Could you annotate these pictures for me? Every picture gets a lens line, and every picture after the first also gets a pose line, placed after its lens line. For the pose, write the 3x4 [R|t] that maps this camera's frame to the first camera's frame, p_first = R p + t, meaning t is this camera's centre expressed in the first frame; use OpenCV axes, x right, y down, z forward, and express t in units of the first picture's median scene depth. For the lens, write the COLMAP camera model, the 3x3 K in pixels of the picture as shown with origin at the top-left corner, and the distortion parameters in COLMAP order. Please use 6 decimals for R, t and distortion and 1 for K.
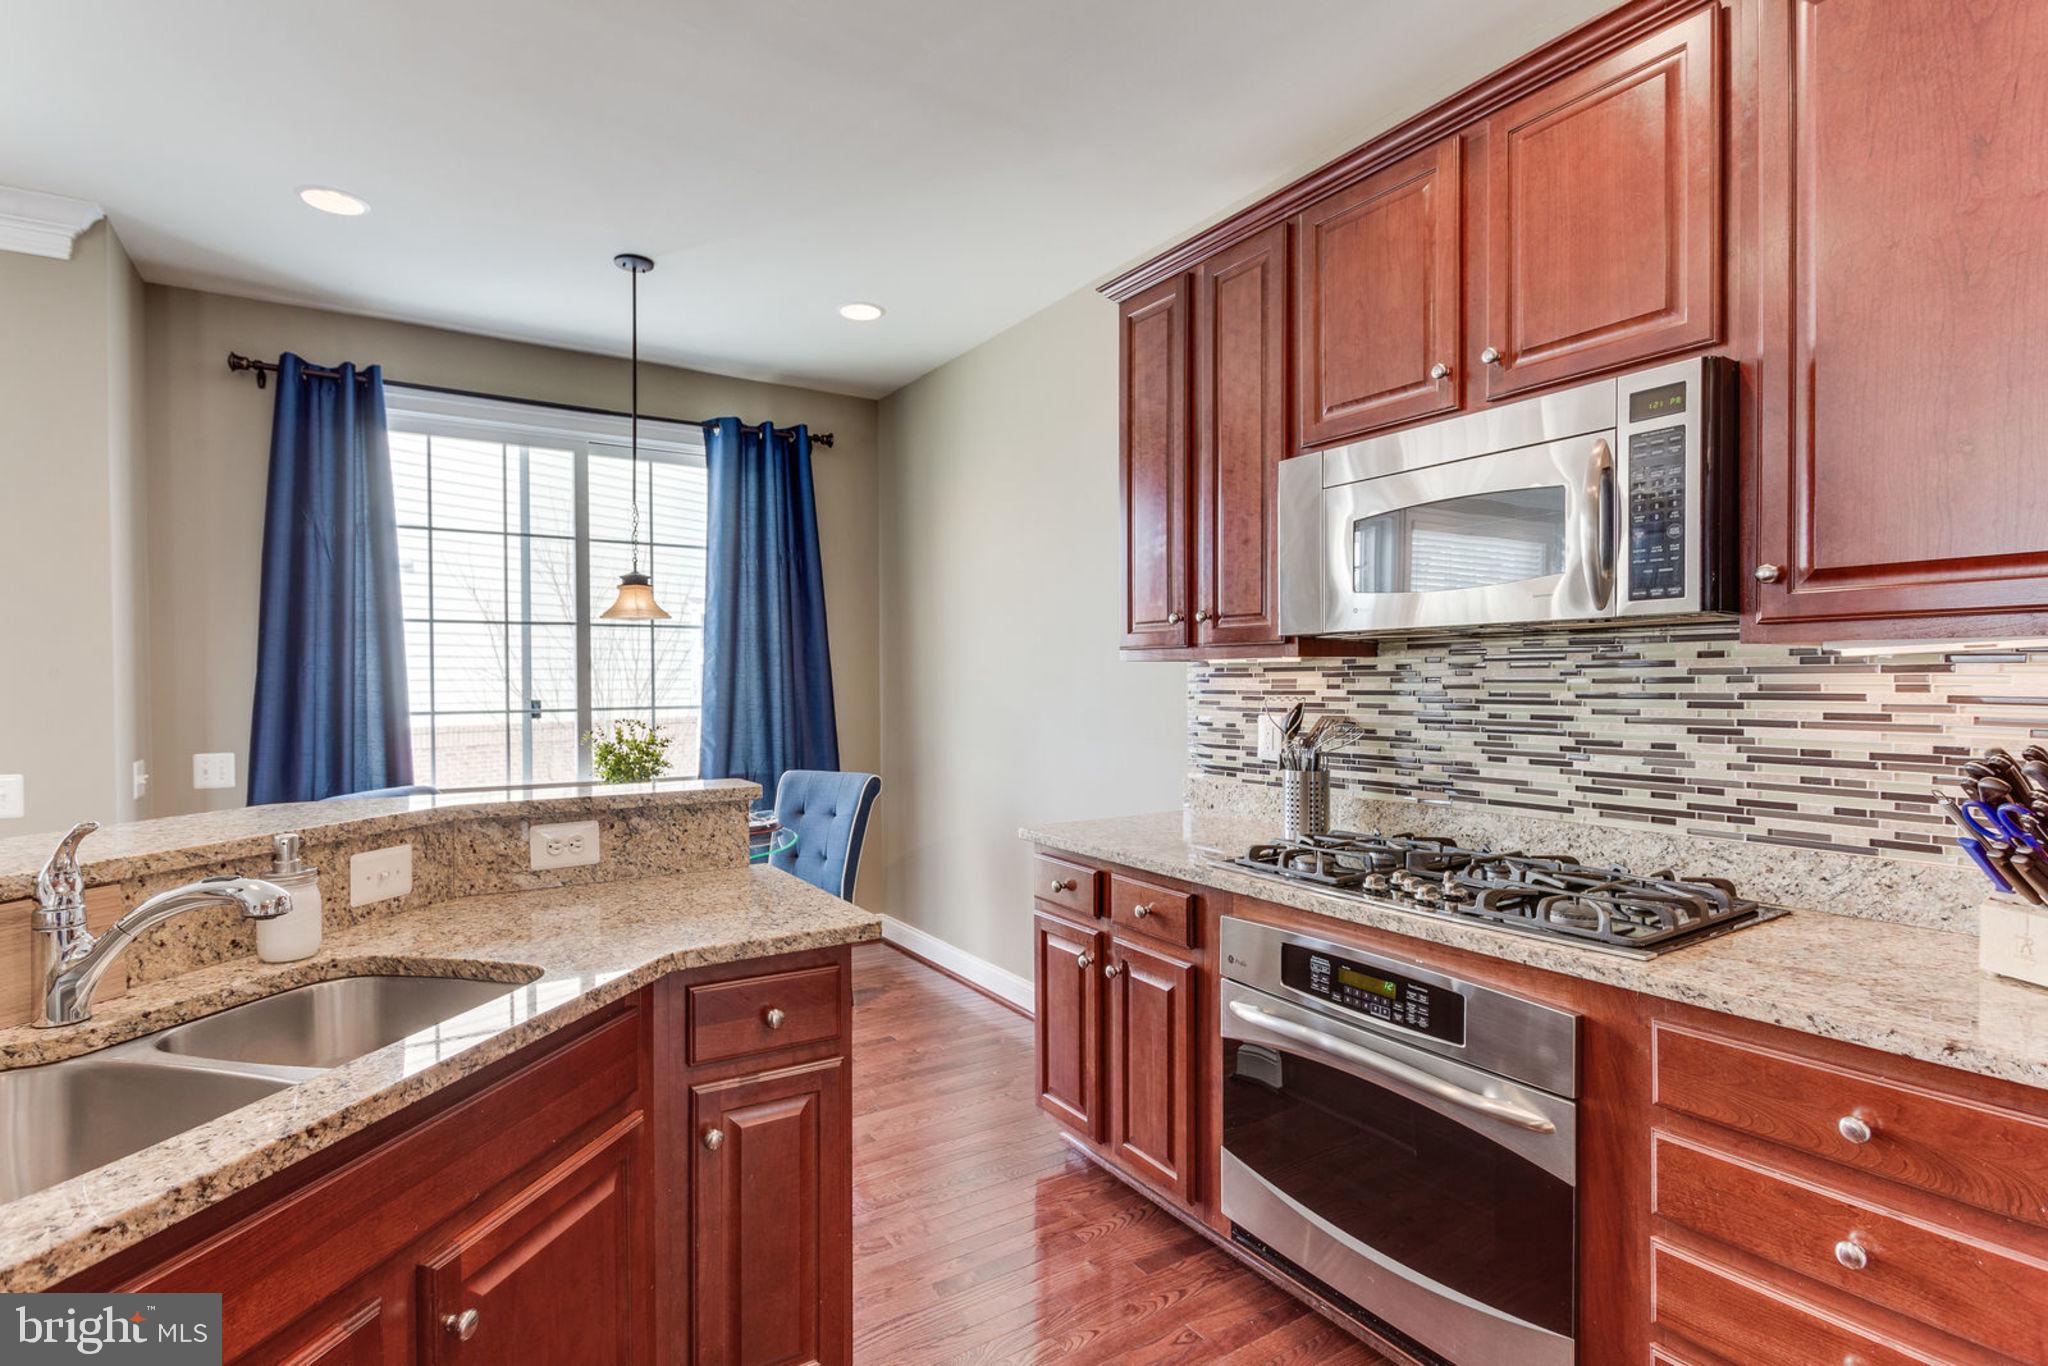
lens RADIAL K [[1016.6, 0, 1037.9], [0, 1016.6, 685.2], [0, 0, 1]] dist [0.013954, -0.006655]
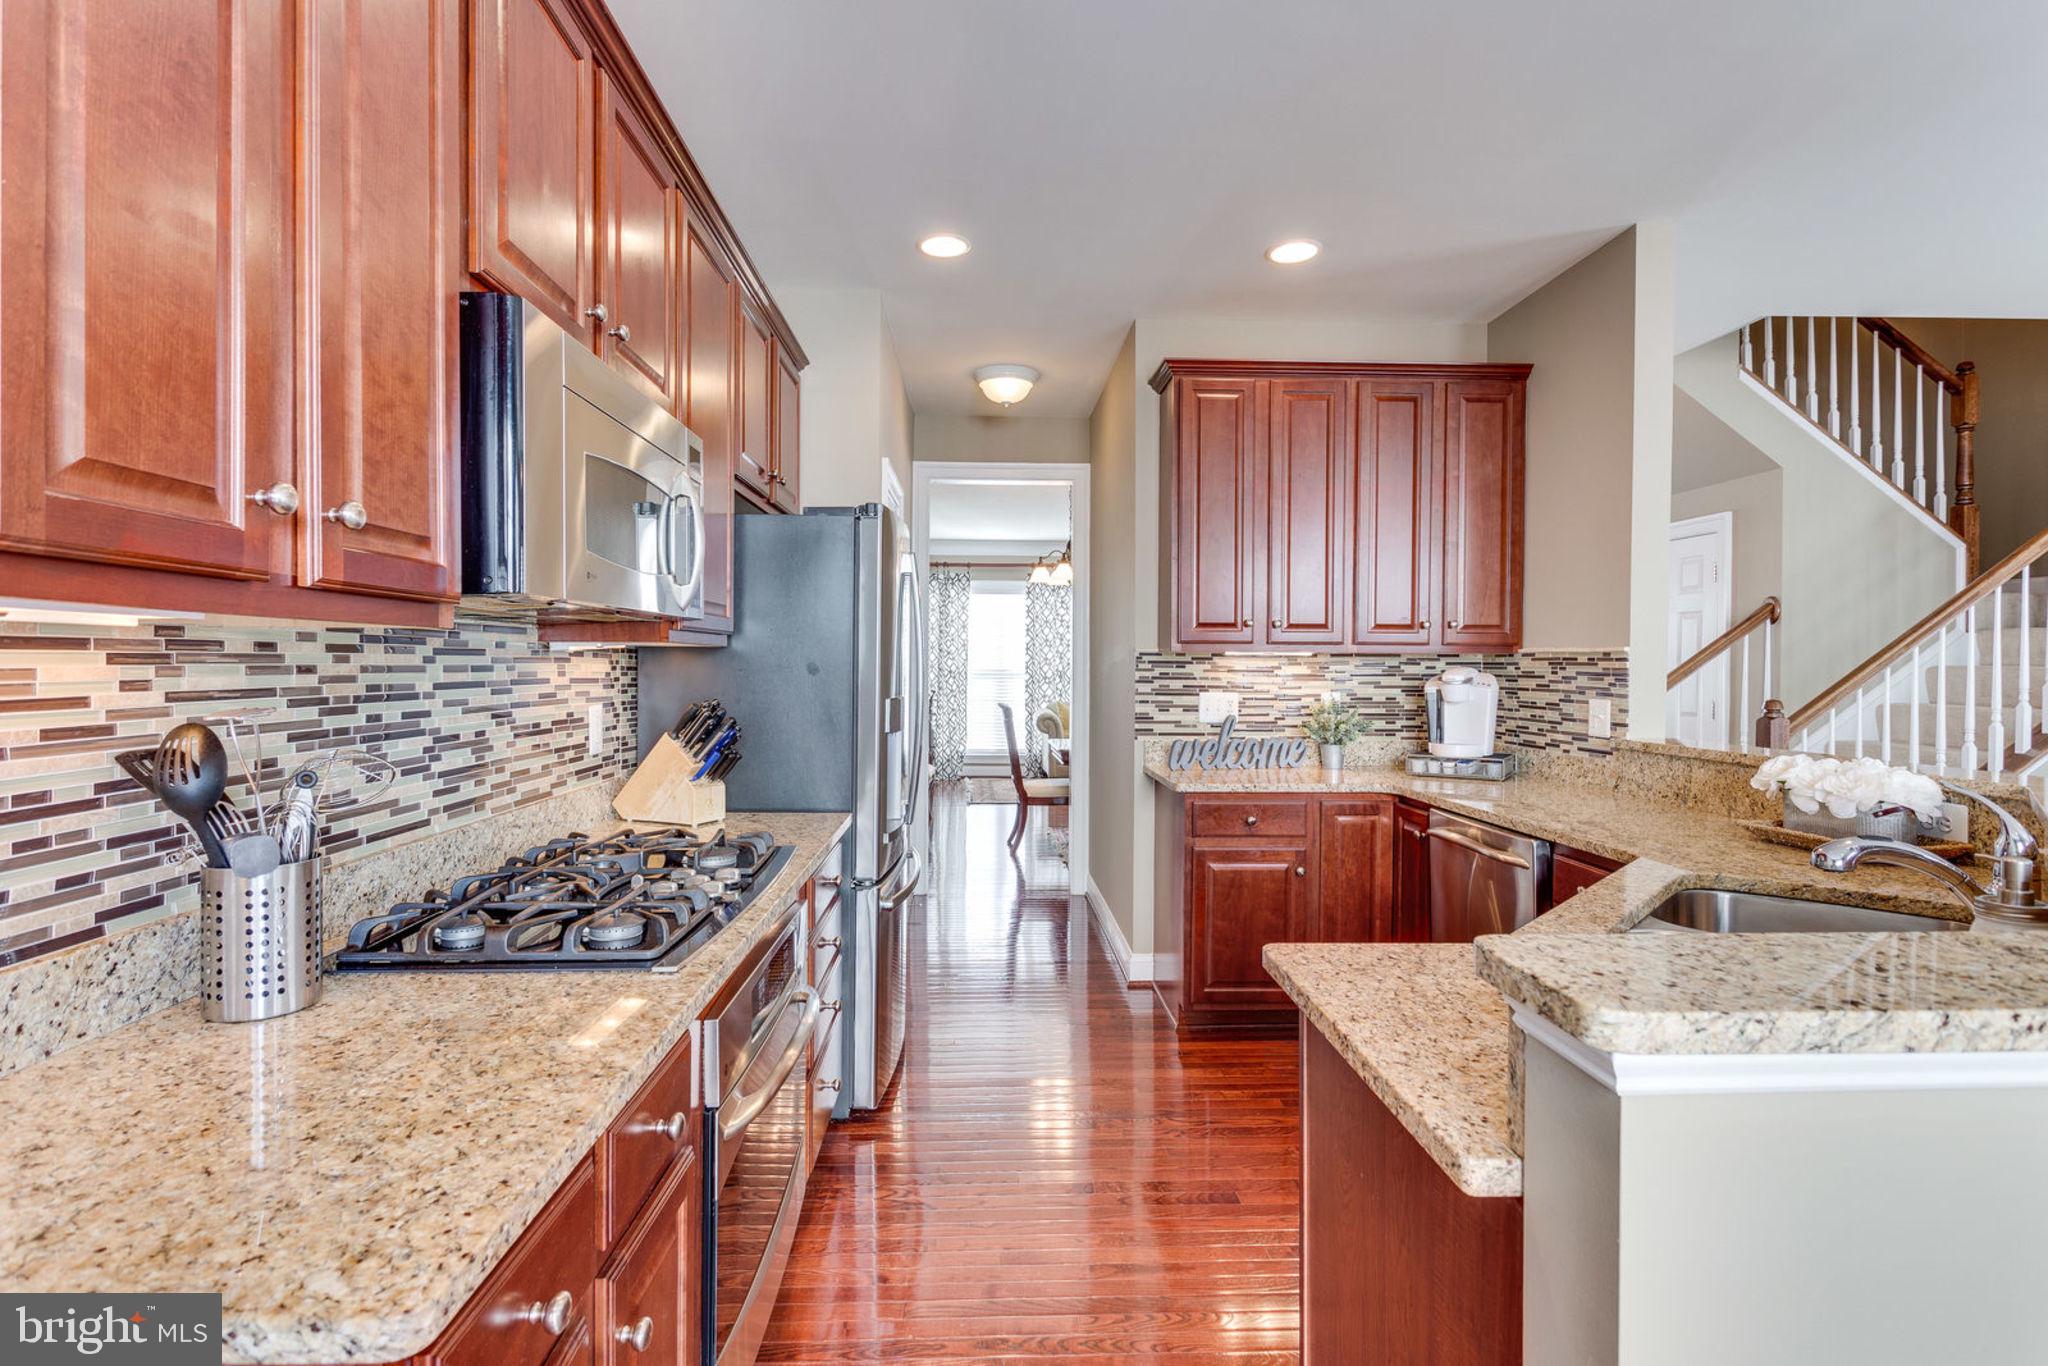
lens RADIAL K [[1016.6, 0, 1026.4], [0, 1016.6, 675.9], [0, 0, 1]] dist [0.013954, -0.006655]
pose [[-0.859263, -0.006087, 0.511499, -0.330541], [0.001489, 0.999895, 0.014400, -0.010186], [-0.511533, 0.013135, -0.859163, 1.426986]]
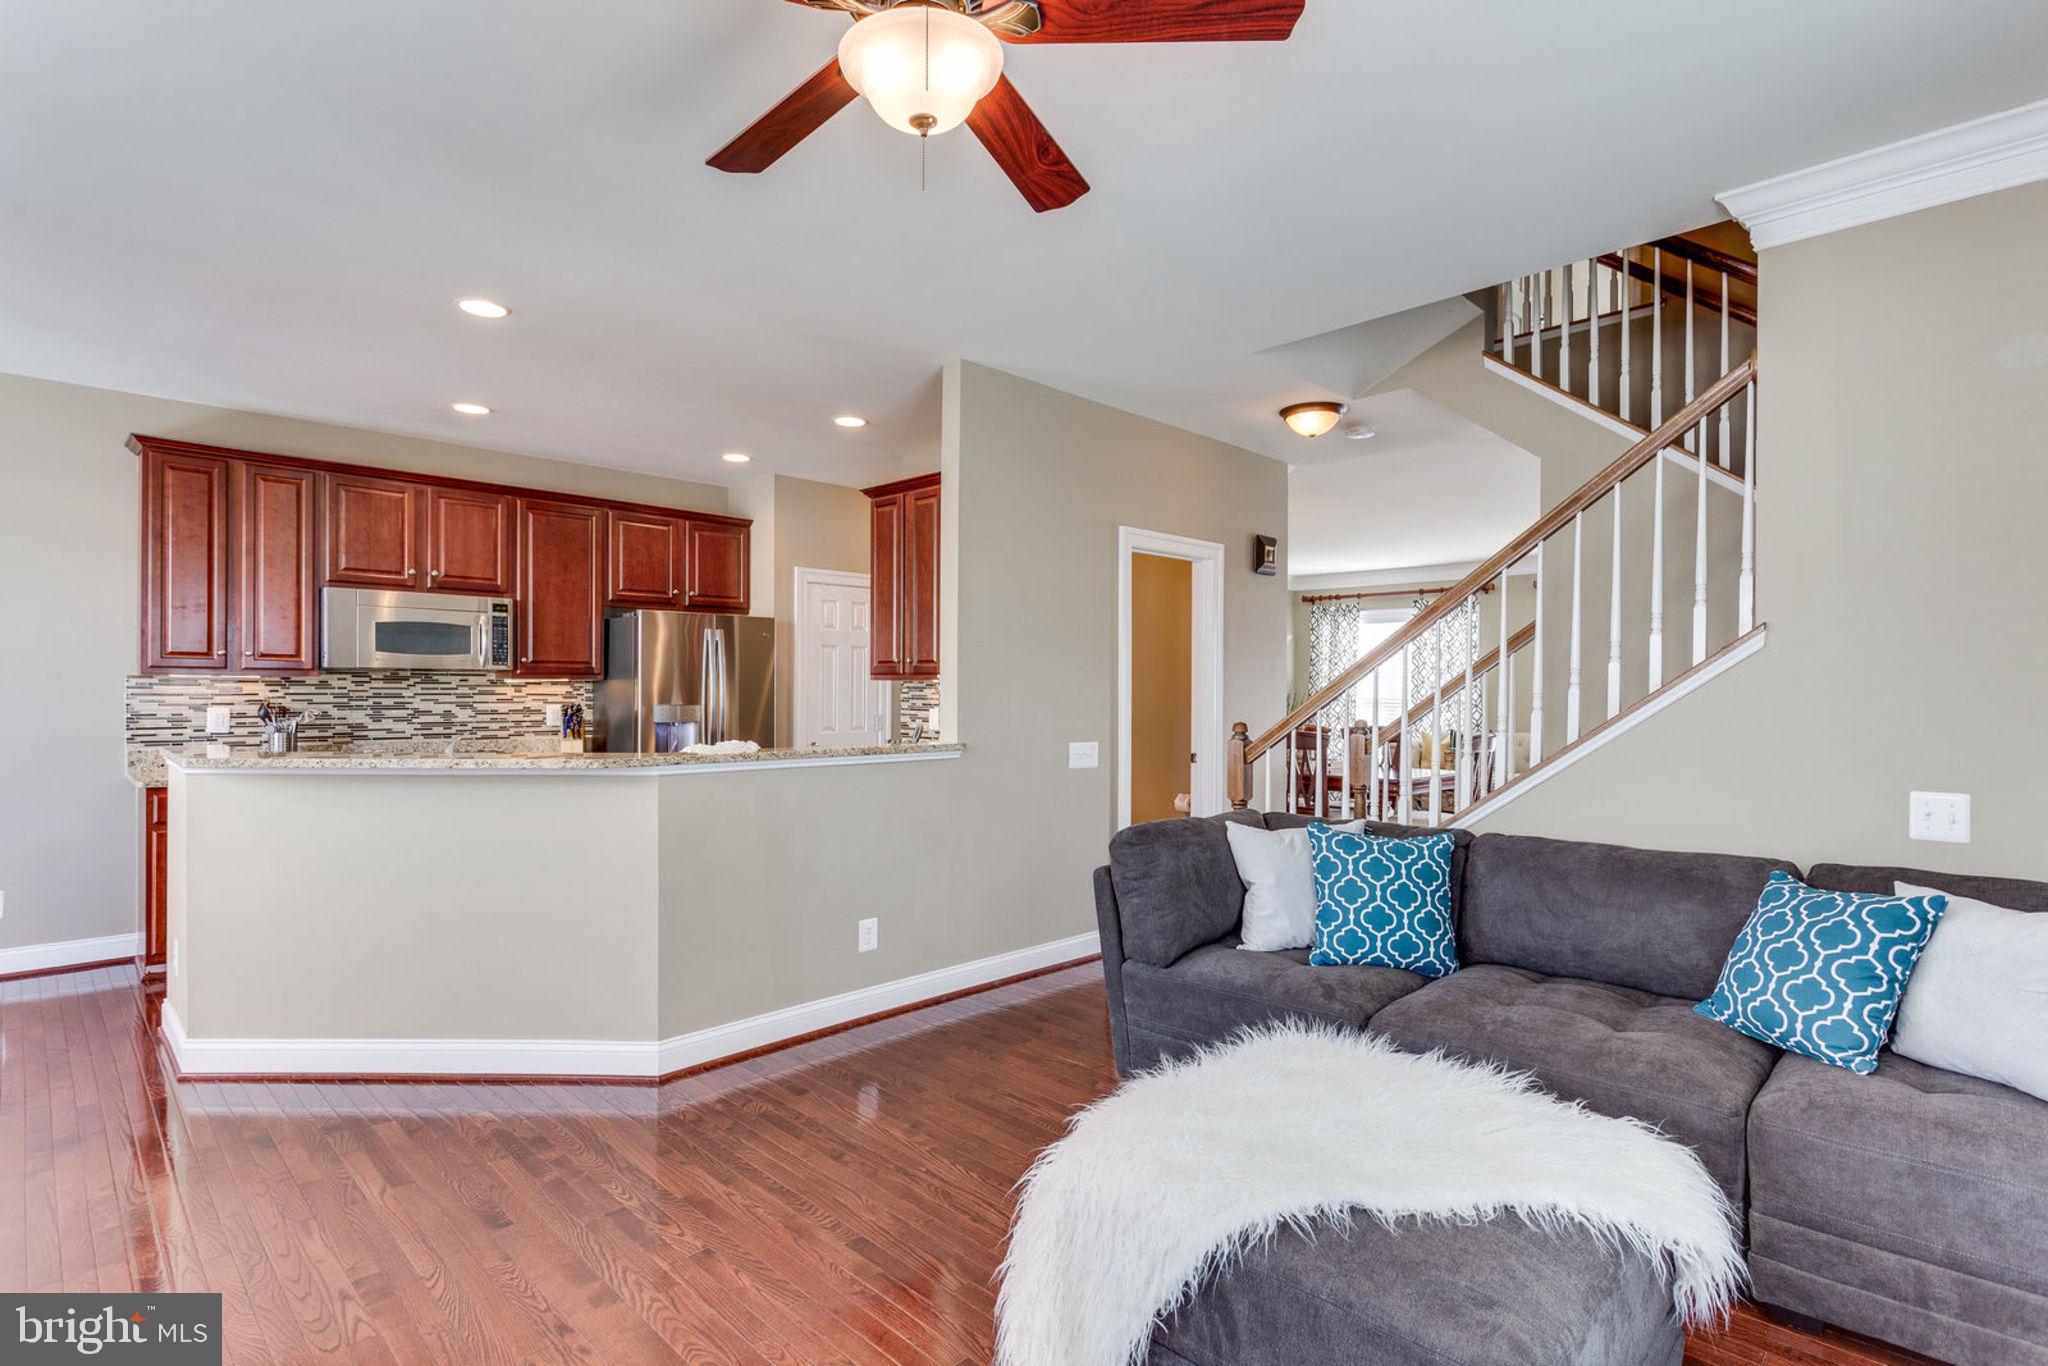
lens RADIAL K [[1016.6, 0, 995.2], [0, 1016.6, 699.0], [0, 0, 1]] dist [0.013954, -0.006655]
pose [[-0.198286, -0.005443, 0.980129, -2.291559], [0.000663, 0.999984, 0.005688, 0.007608], [-0.980144, 0.001778, -0.198280, 0.039562]]
